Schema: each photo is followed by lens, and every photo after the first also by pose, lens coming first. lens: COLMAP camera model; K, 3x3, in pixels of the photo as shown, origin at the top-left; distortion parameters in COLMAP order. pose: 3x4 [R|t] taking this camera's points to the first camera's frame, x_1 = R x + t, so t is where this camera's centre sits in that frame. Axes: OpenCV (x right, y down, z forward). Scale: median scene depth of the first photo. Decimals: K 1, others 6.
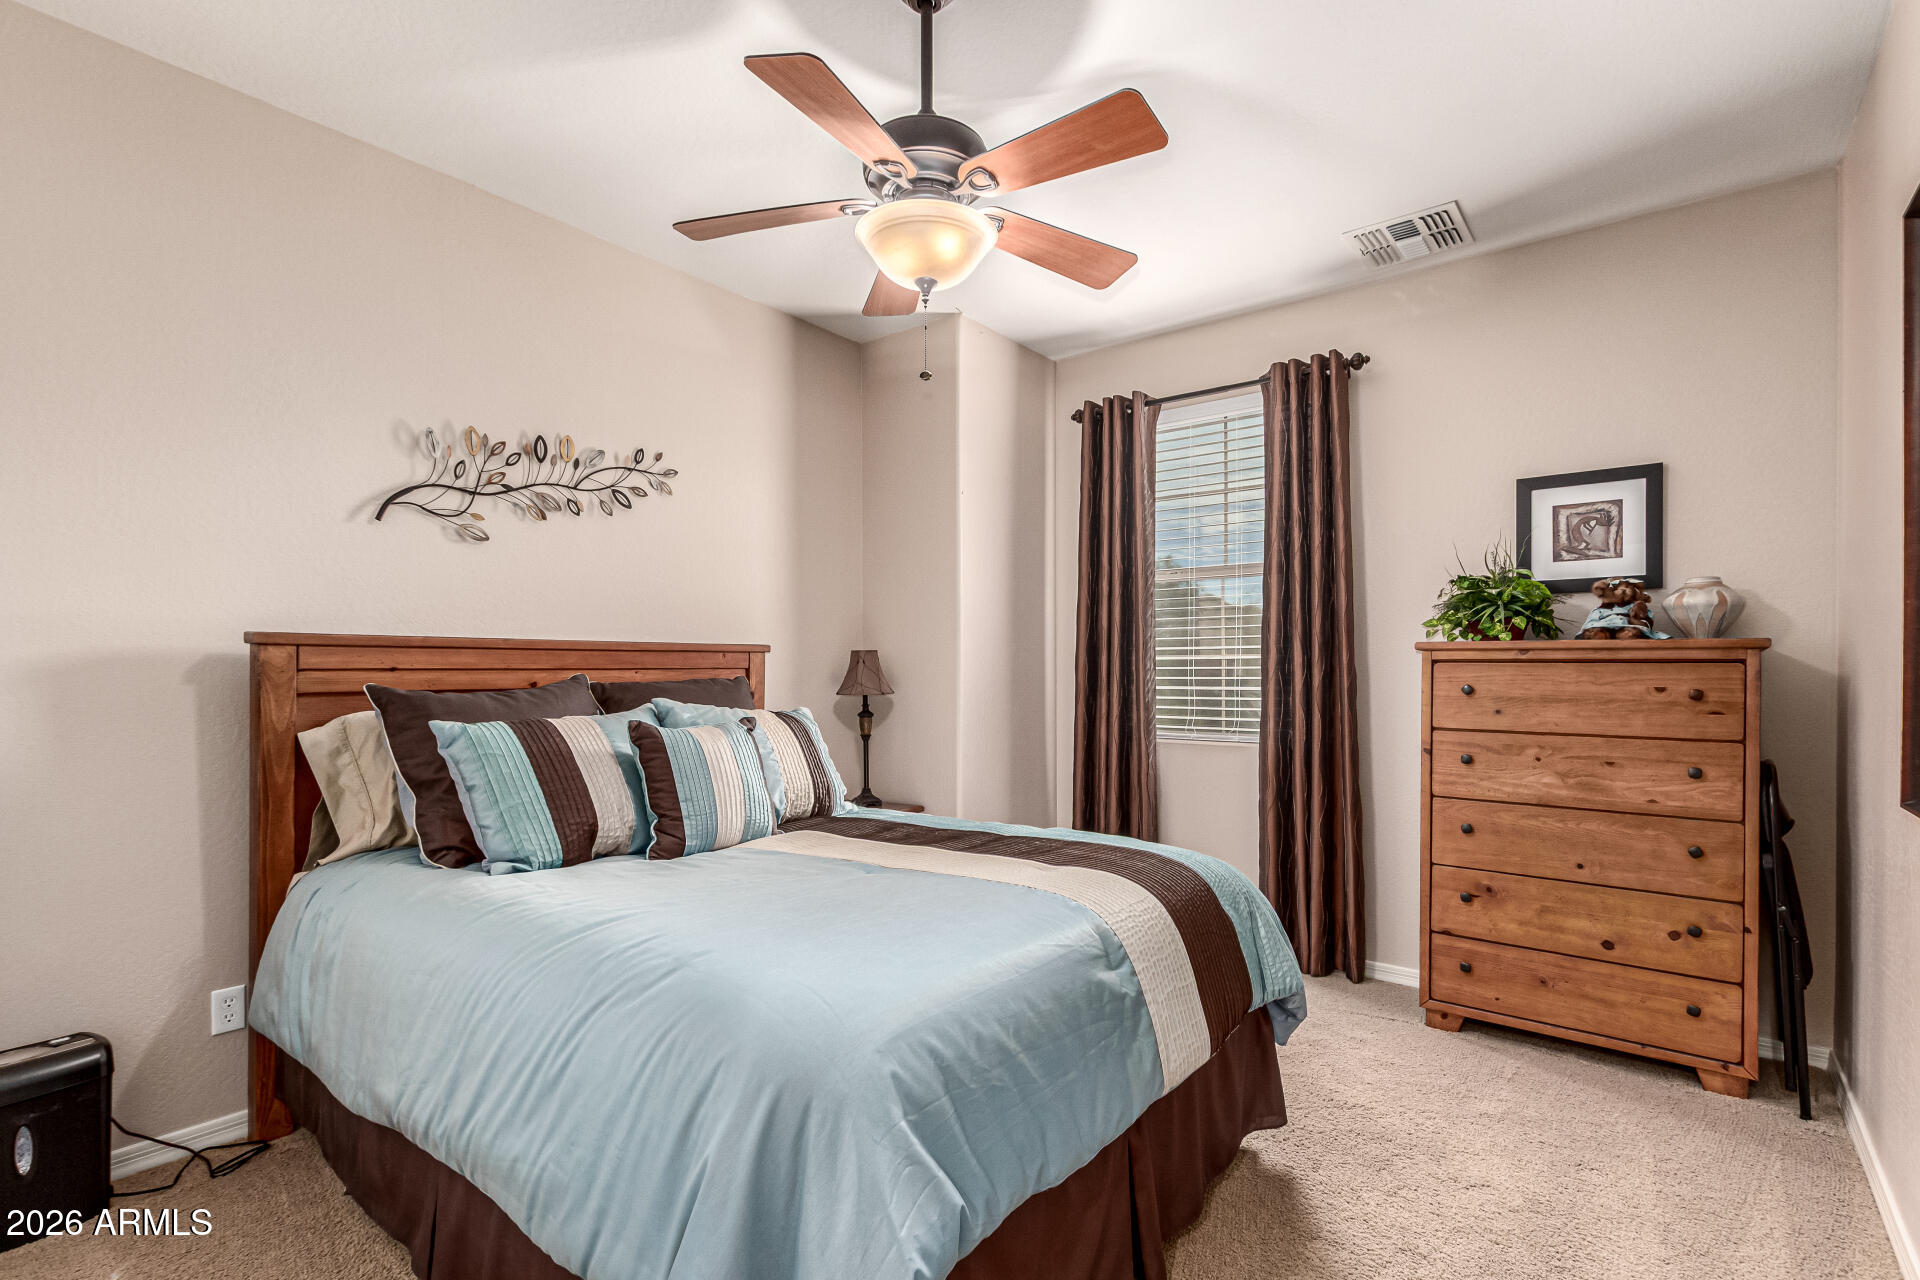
lens RADIAL K [[905.4, 0, 964.7], [0, 905.4, 661.6], [0, 0, 1]] dist [0.011304, -0.000152]
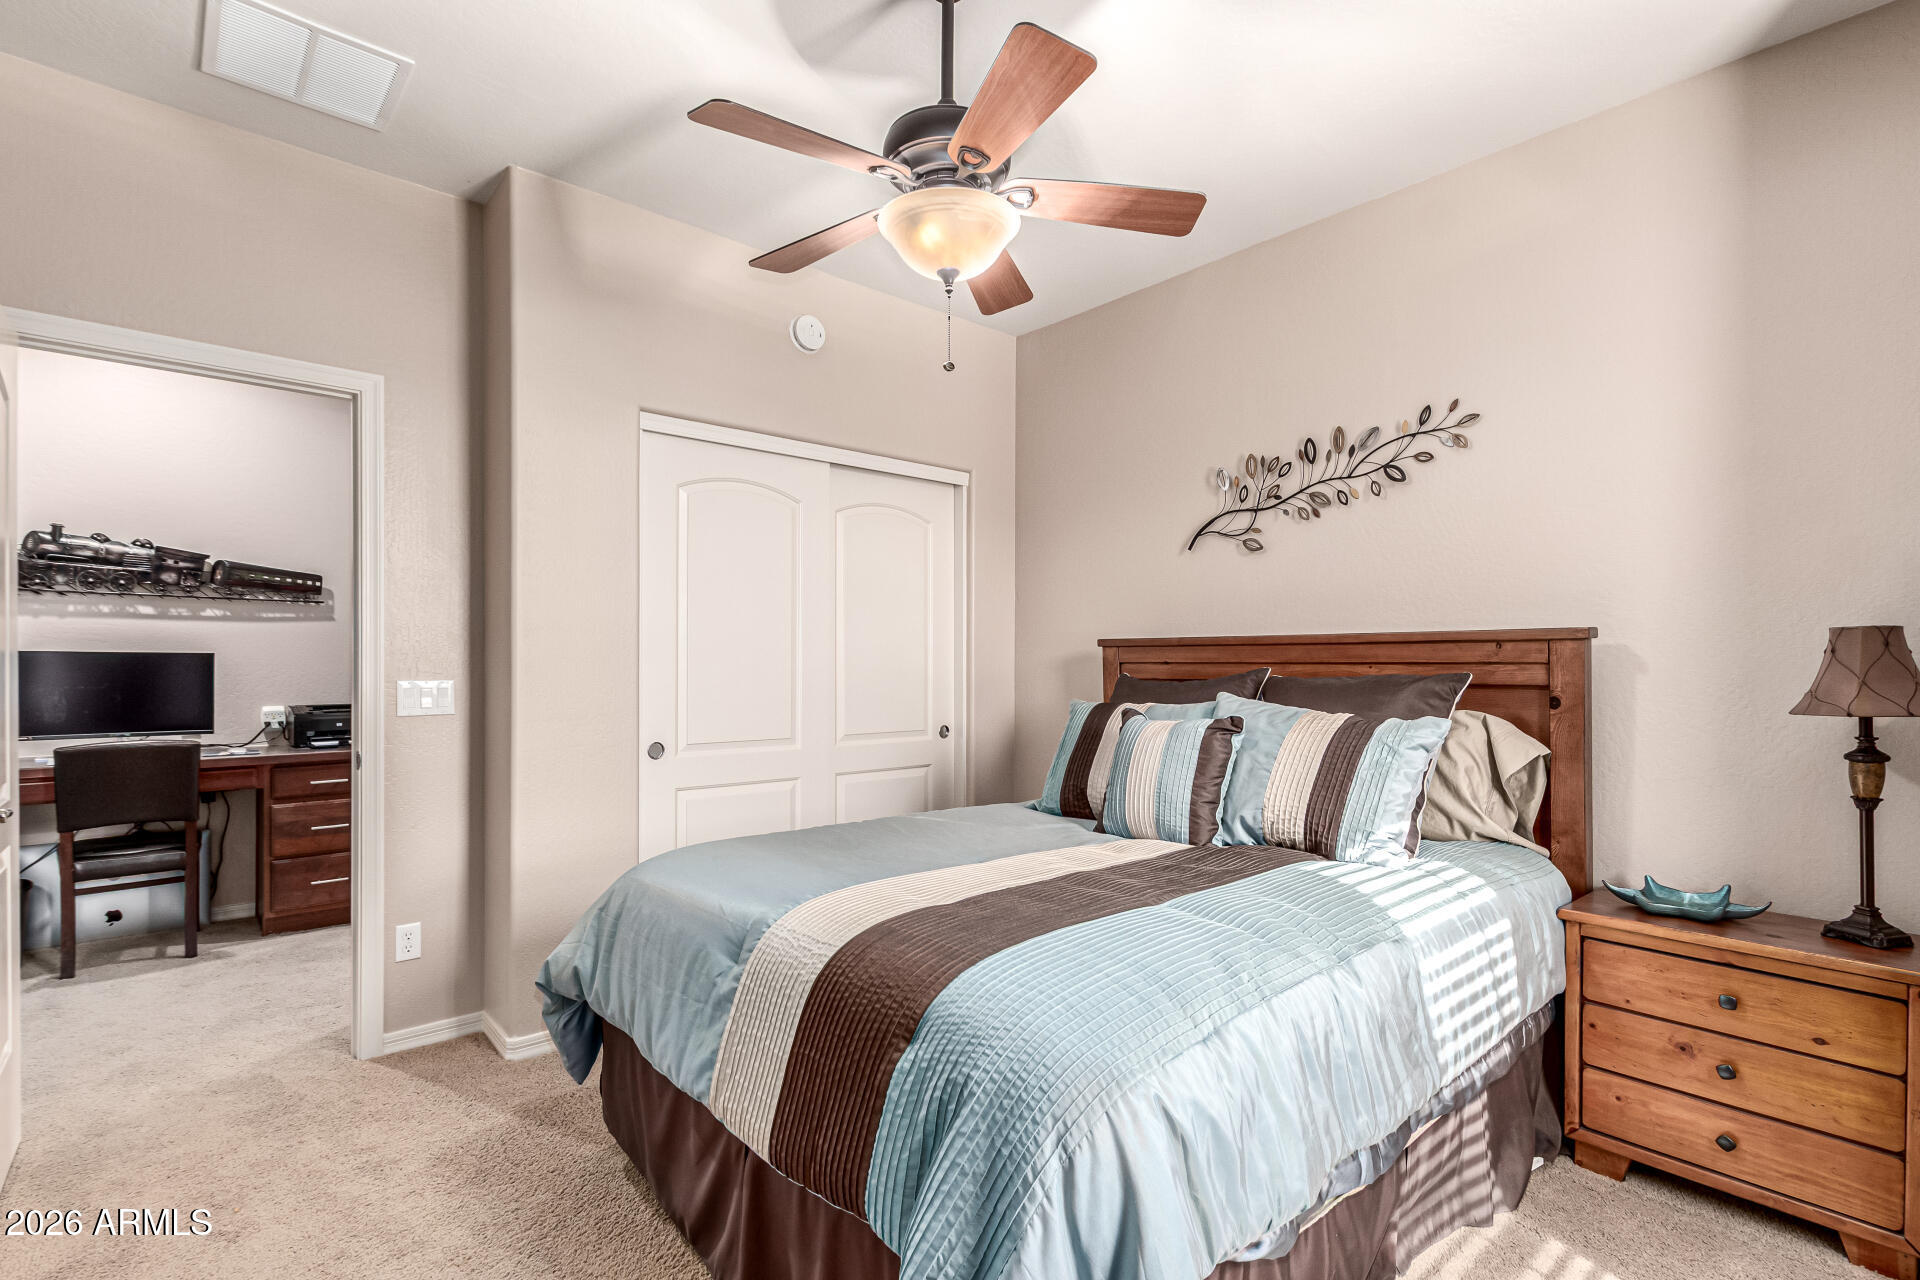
lens RADIAL K [[905.4, 0, 964.7], [0, 905.4, 661.6], [0, 0, 1]] dist [0.011304, -0.000152]
pose [[-0.185888, -0.001189, -0.982570, 0.616327], [0.005463, 0.999983, -0.002244, 0.006654], [0.982556, -0.005784, -0.185879, 0.794613]]
